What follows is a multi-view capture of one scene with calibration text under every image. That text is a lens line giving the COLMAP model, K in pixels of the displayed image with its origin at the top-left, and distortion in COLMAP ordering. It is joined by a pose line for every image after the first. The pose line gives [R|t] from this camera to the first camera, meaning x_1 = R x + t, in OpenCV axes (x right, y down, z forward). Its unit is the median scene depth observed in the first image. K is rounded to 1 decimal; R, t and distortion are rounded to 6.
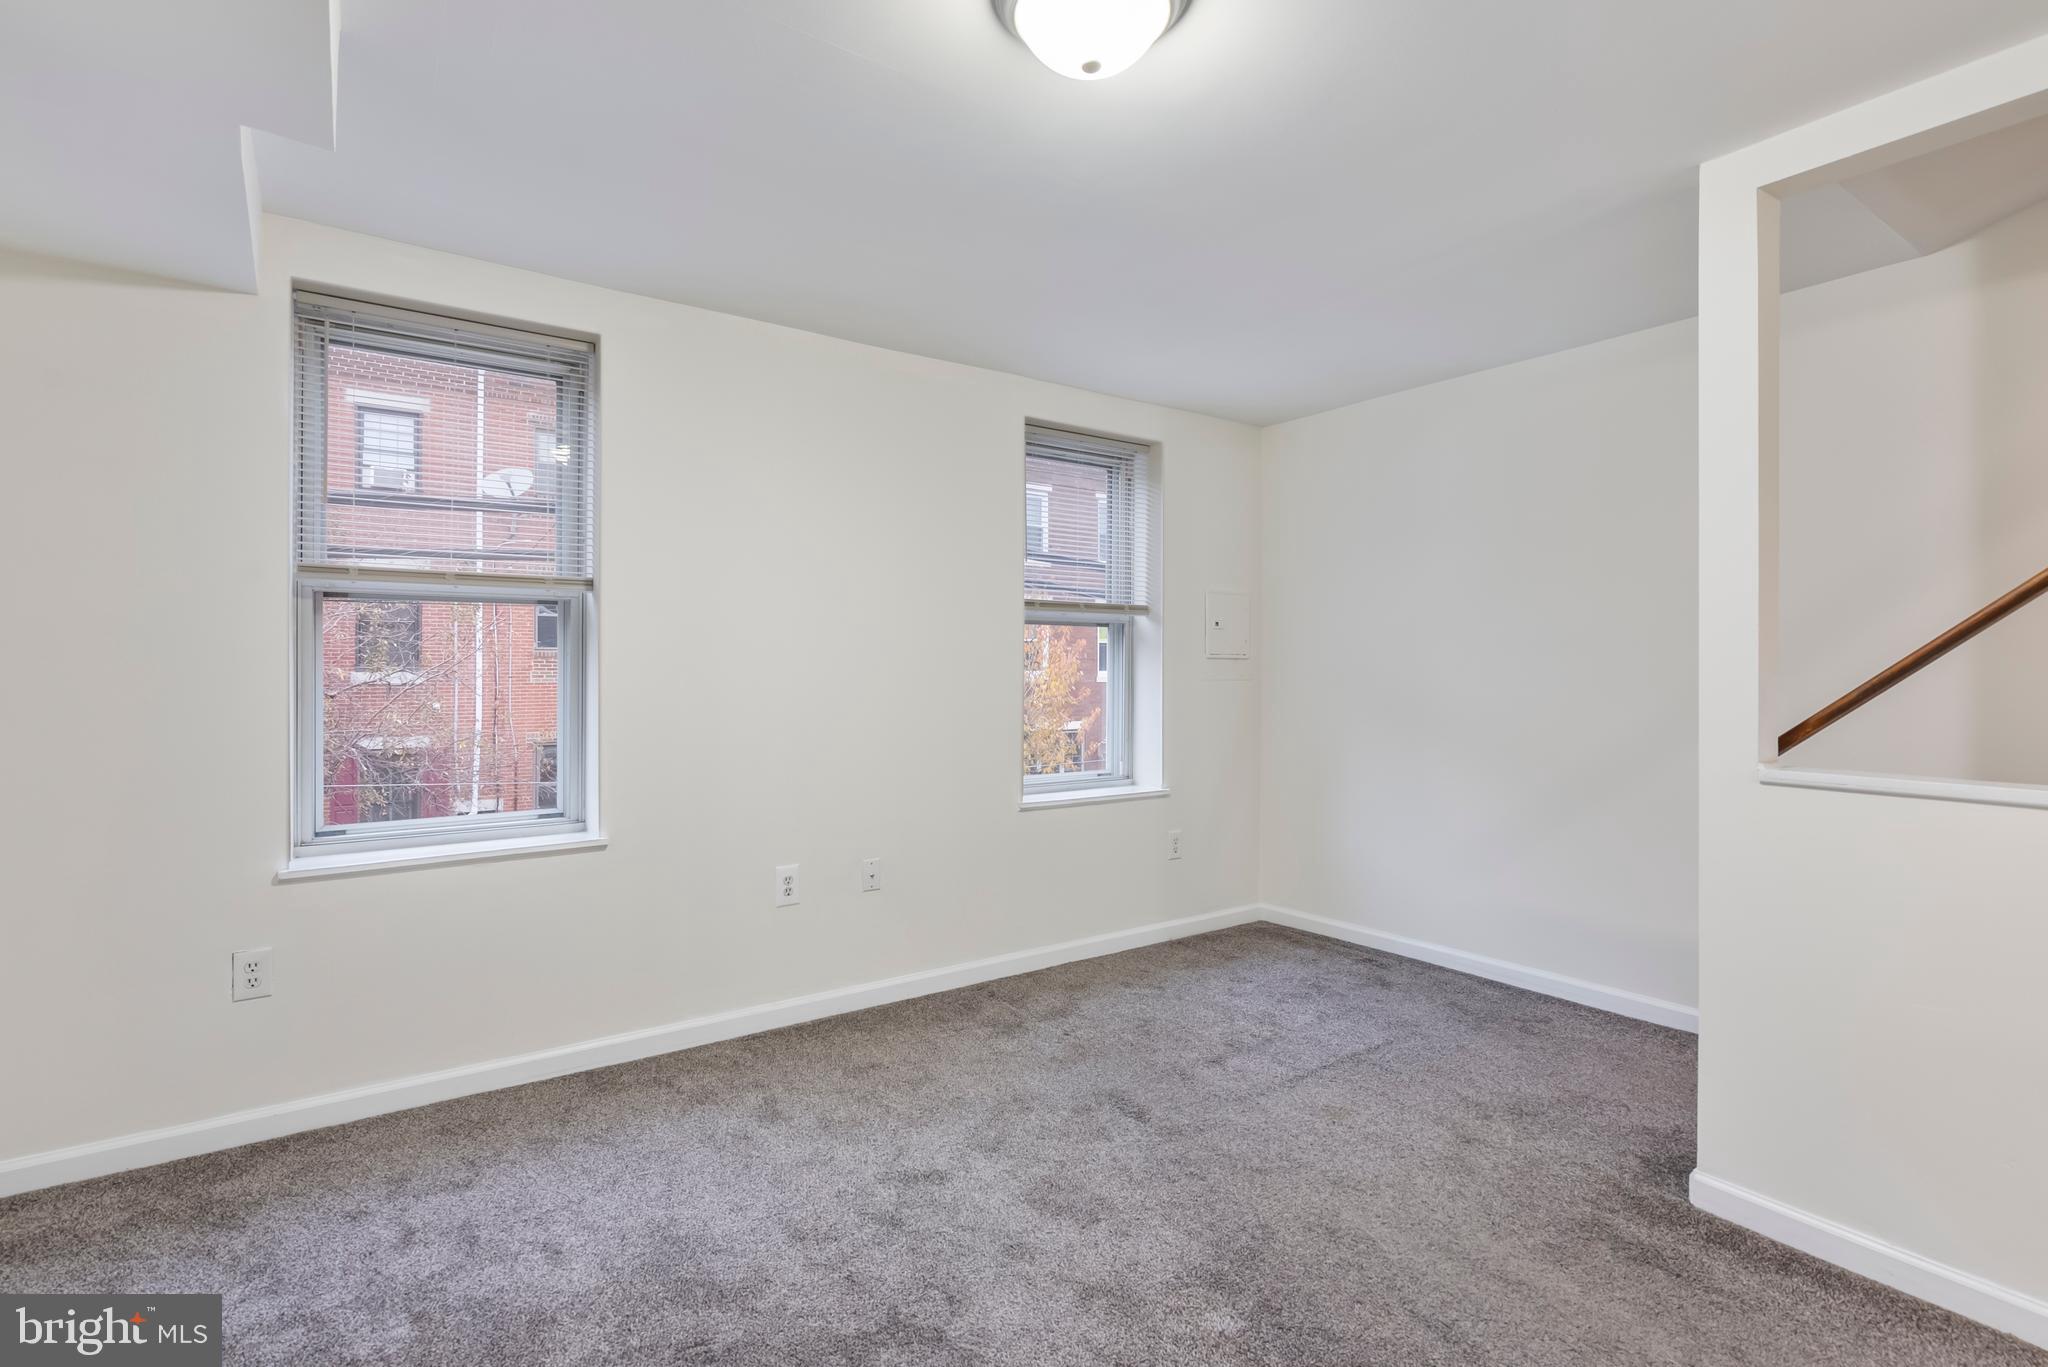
lens RADIAL K [[942.1, 0, 1002.2], [0, 942.1, 673.7], [0, 0, 1]] dist [-0.006237, 0.001398]
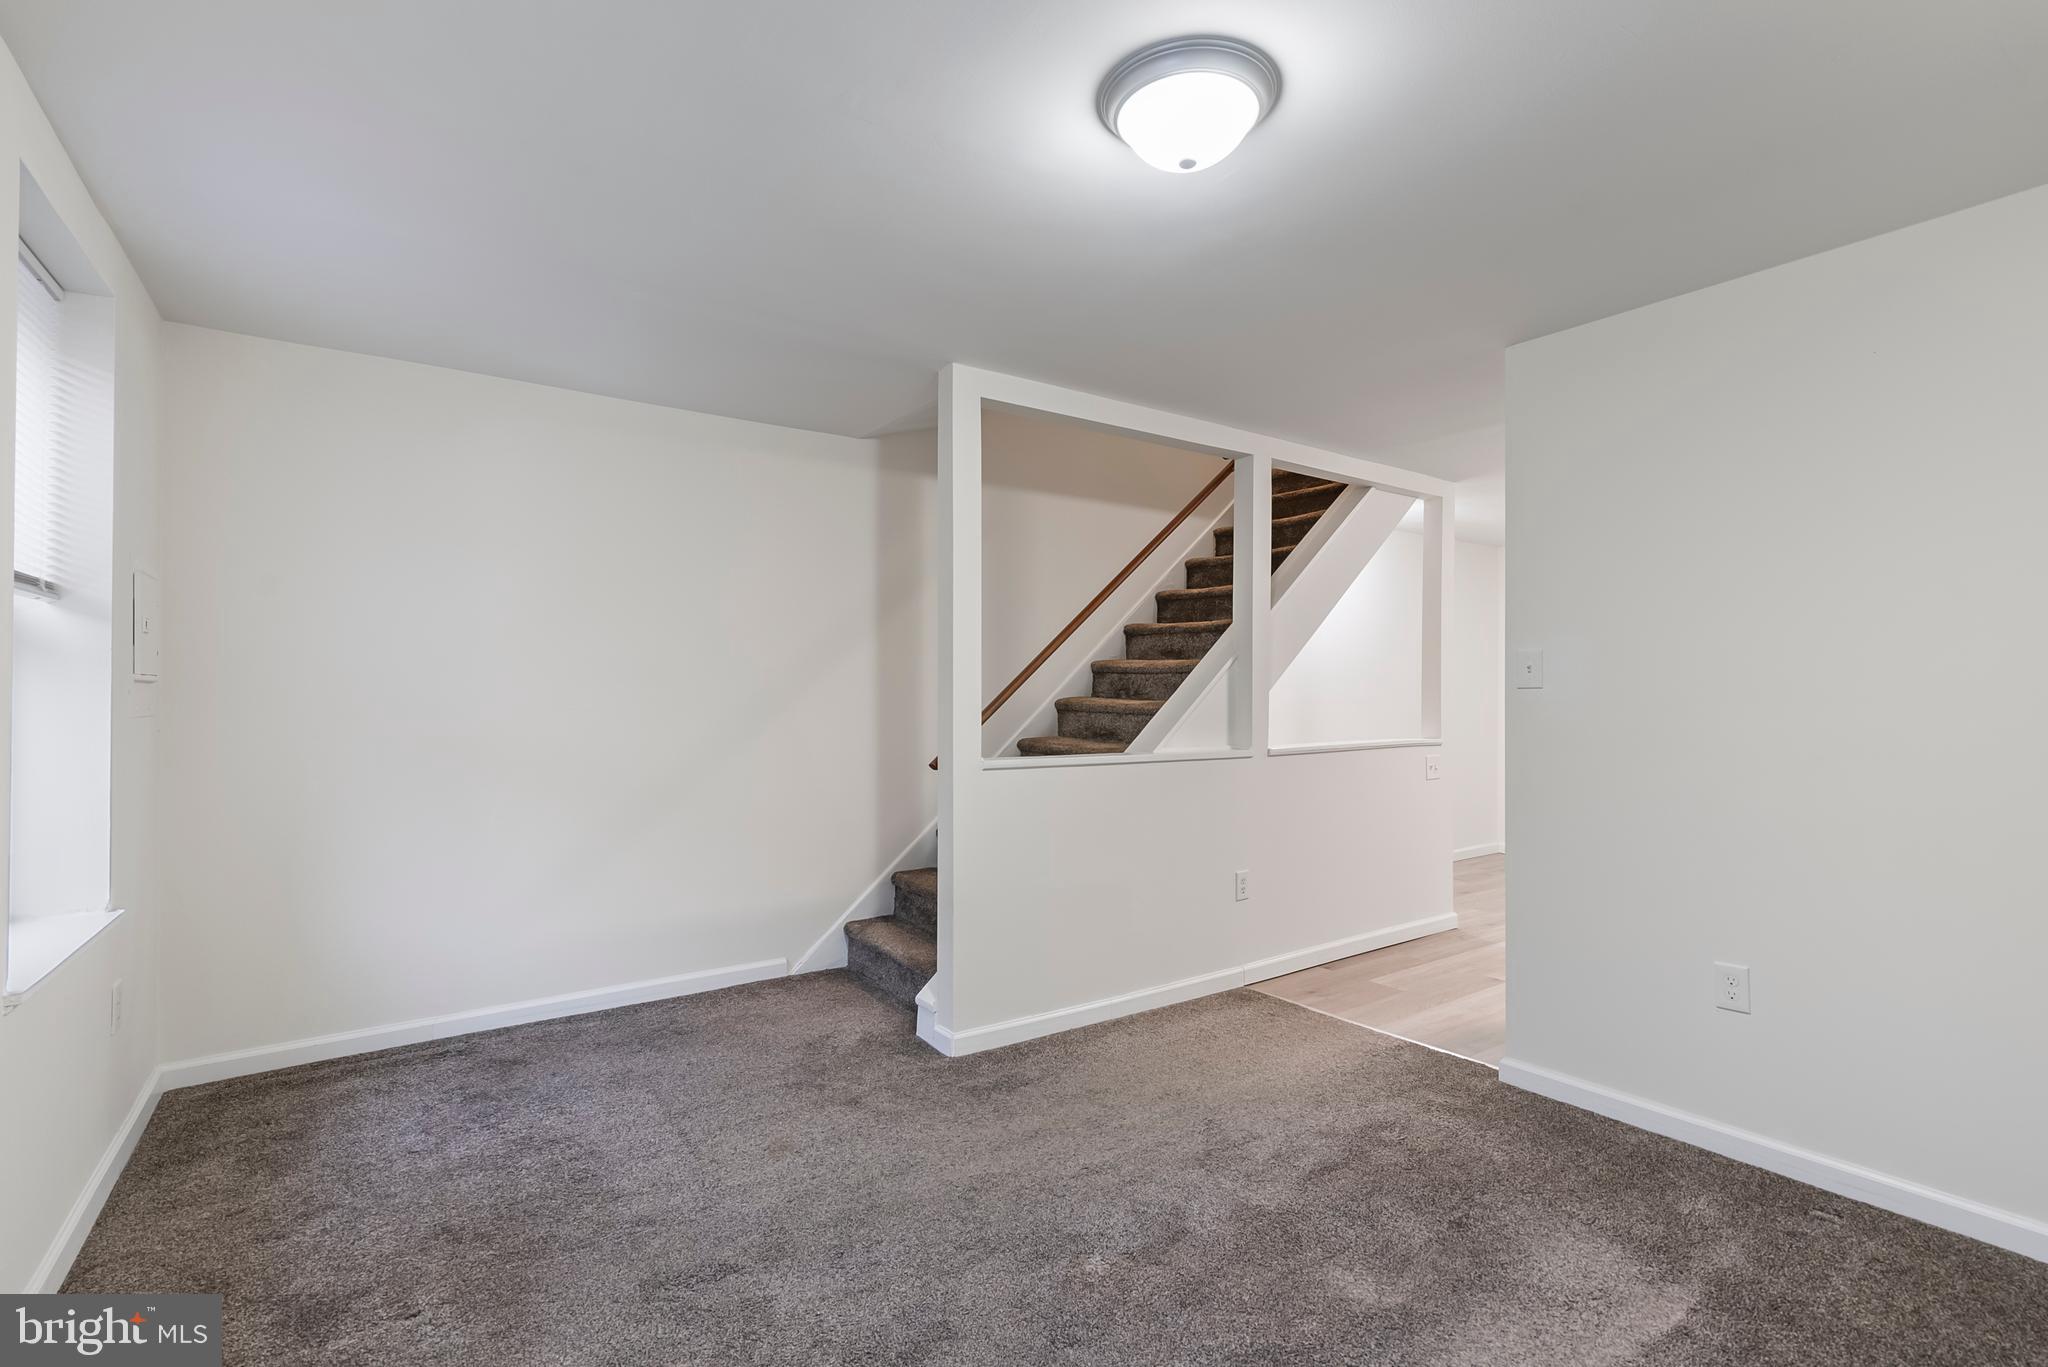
lens RADIAL K [[942.1, 0, 1007.0], [0, 942.1, 688.7], [0, 0, 1]] dist [-0.006237, 0.001398]
pose [[0.001888, 0.006484, 0.999977, -0.555228], [0.002965, 0.999975, -0.006490, -0.008321], [-0.999994, 0.002977, 0.001869, 0.657116]]
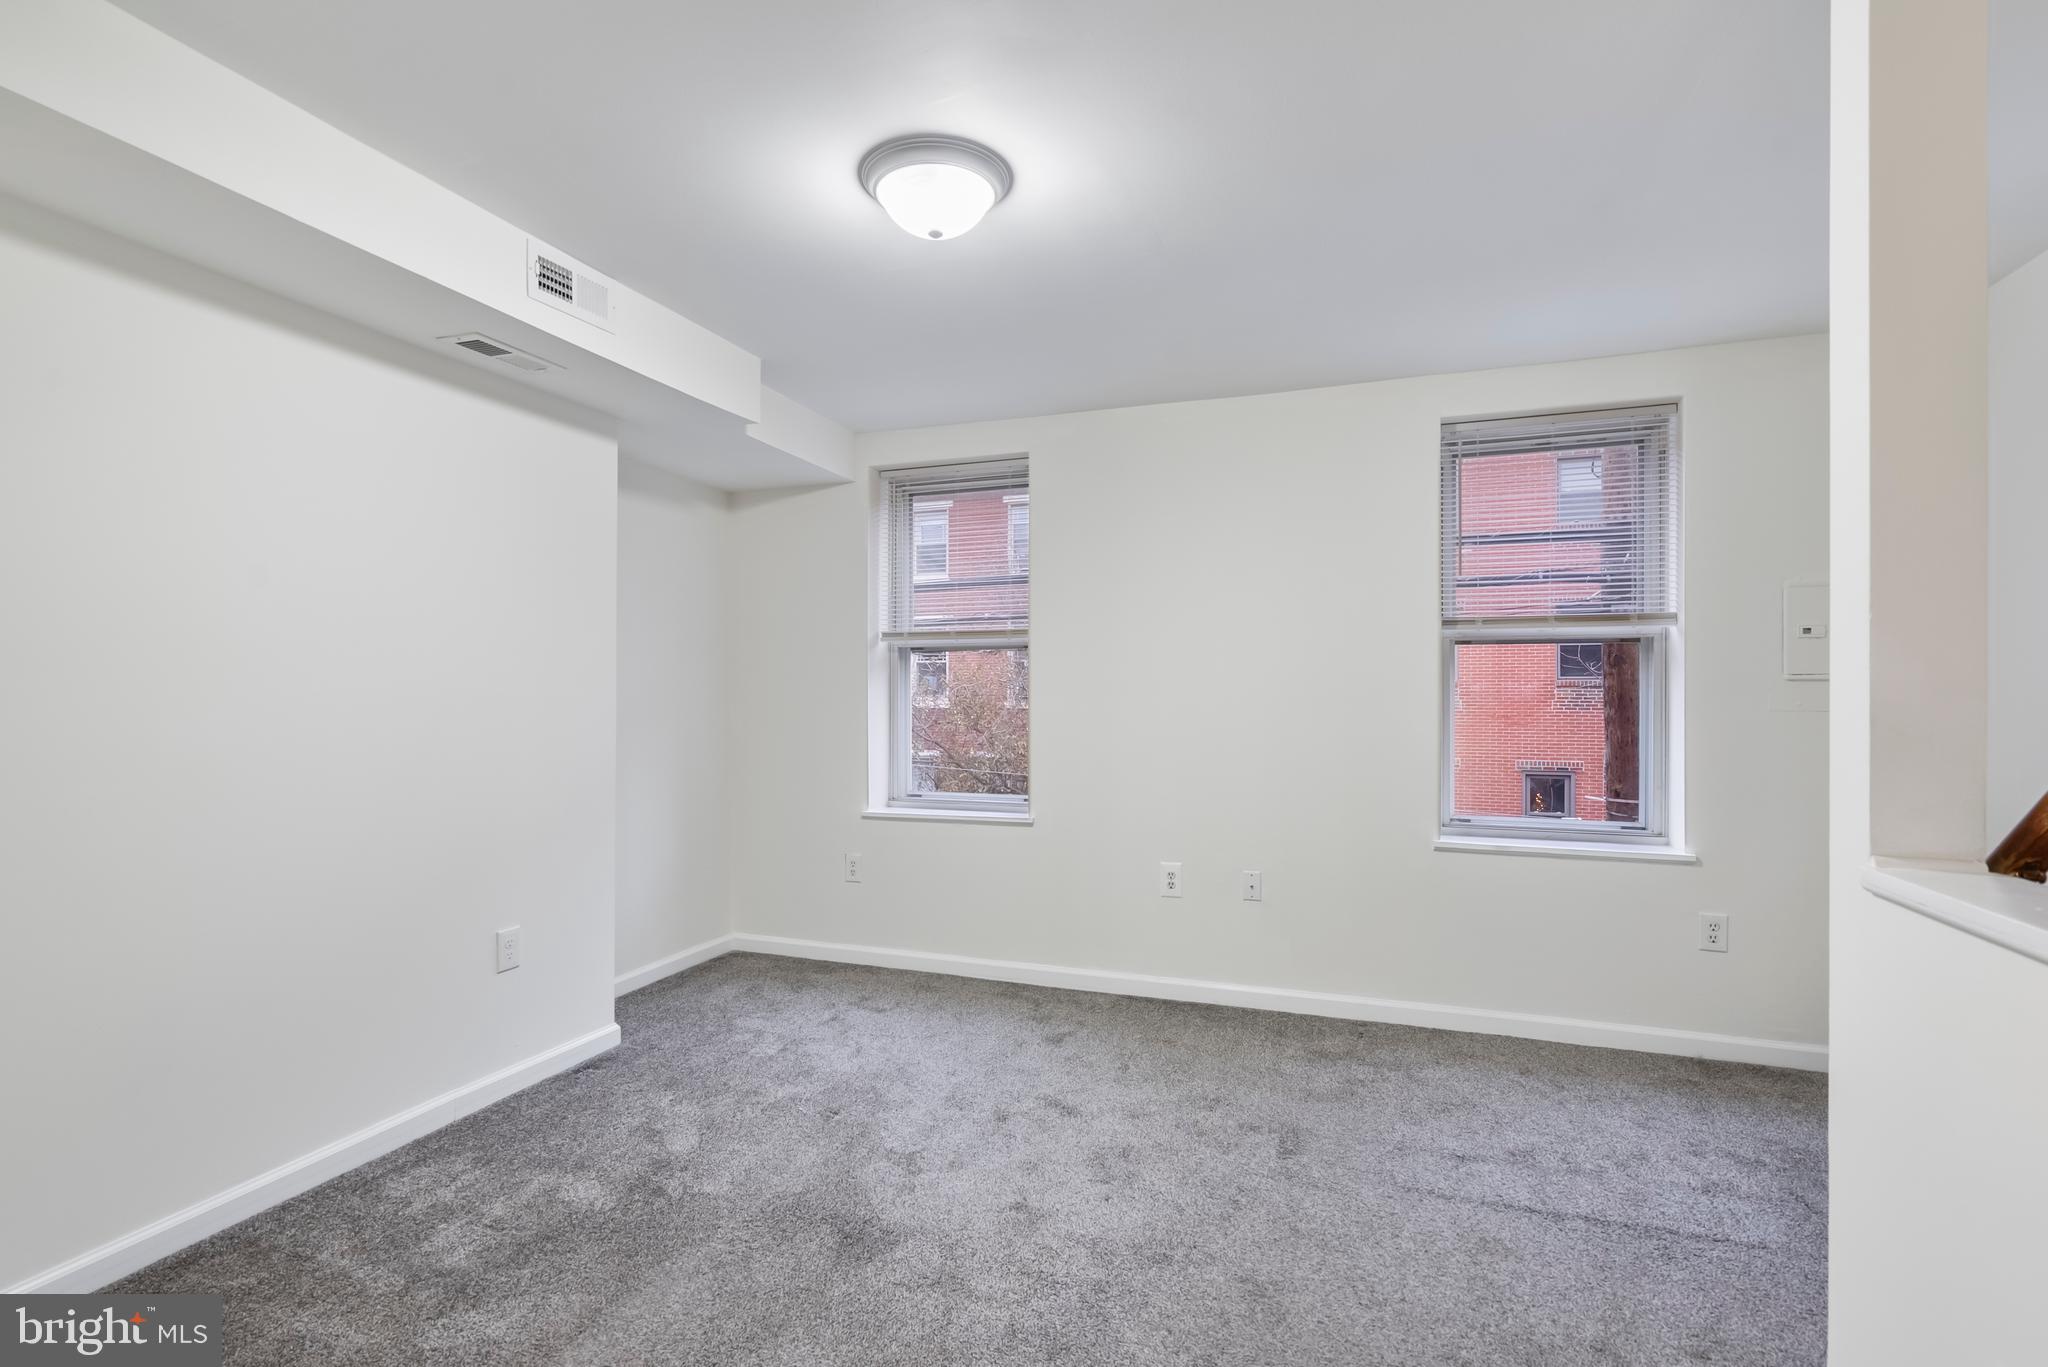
lens RADIAL K [[942.1, 0, 1015.6], [0, 942.1, 694.9], [0, 0, 1]] dist [-0.006237, 0.001398]
pose [[0.583787, -0.000925, -0.811907, 0.666766], [-0.005424, 0.999973, -0.005040, 0.002378], [0.811889, 0.007346, 0.583766, 0.174355]]
